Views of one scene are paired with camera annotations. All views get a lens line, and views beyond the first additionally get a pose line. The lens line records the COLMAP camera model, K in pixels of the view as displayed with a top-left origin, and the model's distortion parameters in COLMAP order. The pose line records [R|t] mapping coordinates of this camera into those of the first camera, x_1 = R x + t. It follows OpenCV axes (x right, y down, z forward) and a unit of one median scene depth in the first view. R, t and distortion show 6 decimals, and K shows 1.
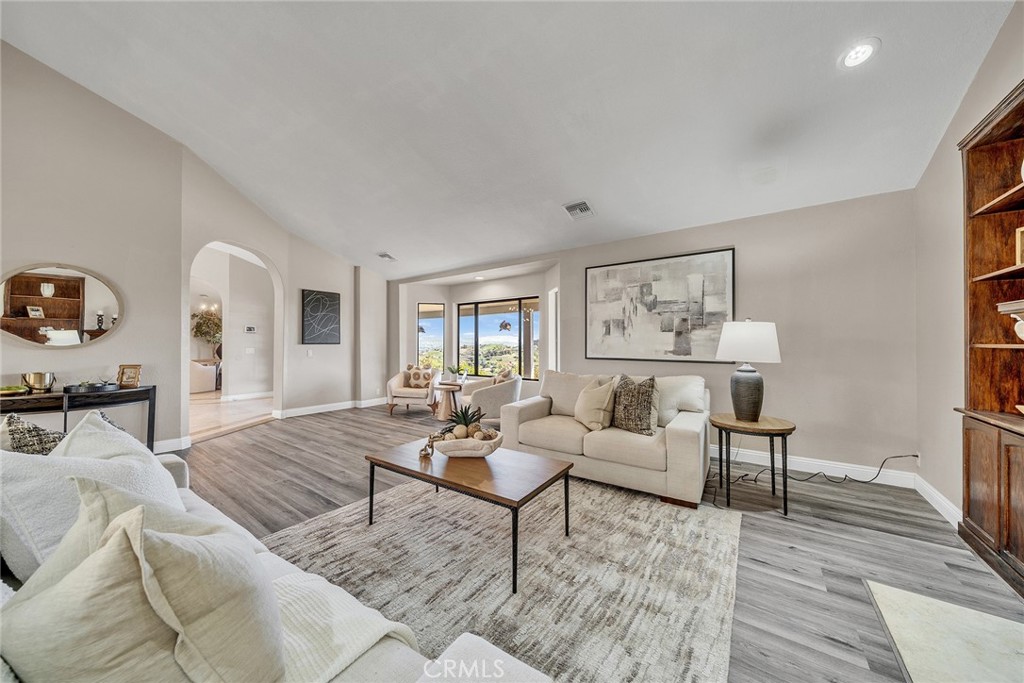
lens RADIAL K [[346.6, 0, 512.0], [0, 346.6, 341.5], [0, 0, 1]] dist [-0.001170, -0.000014]
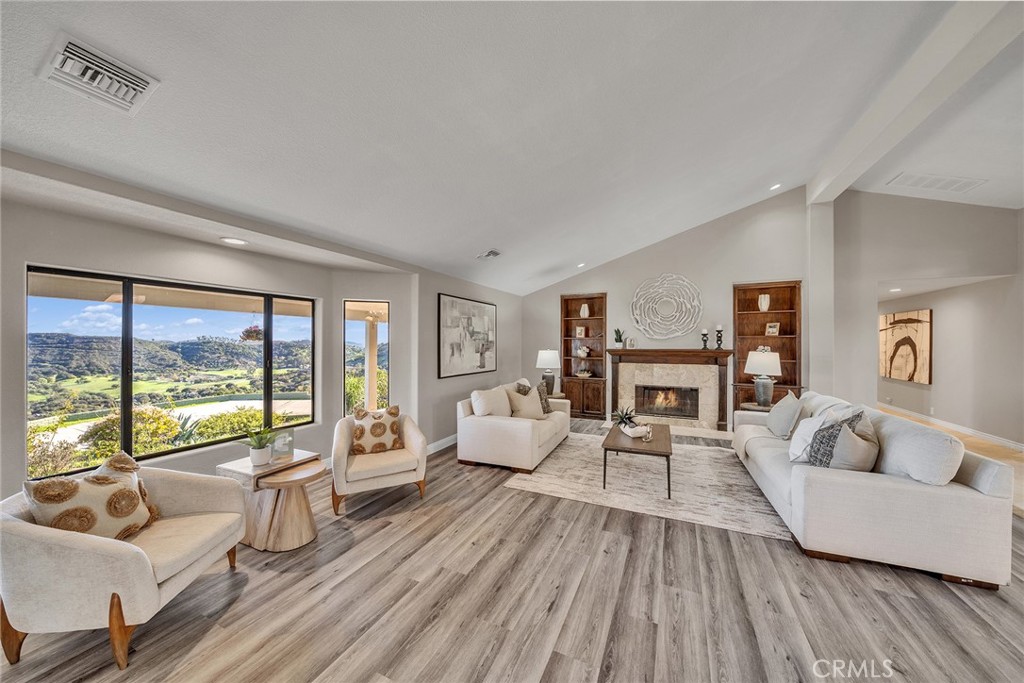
lens RADIAL K [[346.6, 0, 512.0], [0, 346.6, 341.5], [0, 0, 1]] dist [-0.001170, -0.000014]
pose [[-0.180140, 0.007672, 0.983611, -0.954325], [0.000272, 0.999970, -0.007750, -0.061209], [-0.983641, -0.001128, -0.180136, 1.065268]]
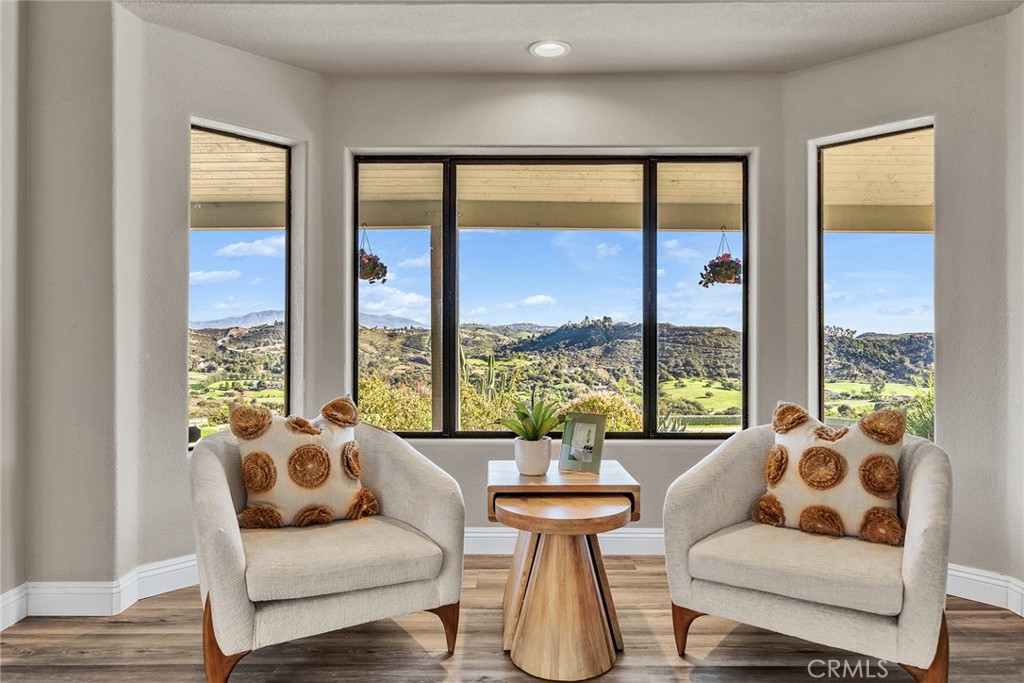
lens RADIAL K [[690.3, 0, 523.4], [0, 690.3, 328.5], [0, 0, 1]] dist [-0.000598, 0.000592]
pose [[0.811181, 0.013496, 0.584640, -0.602175], [-0.005955, 0.999872, -0.014819, 0.041021], [-0.584765, 0.008539, 0.811158, 0.908355]]
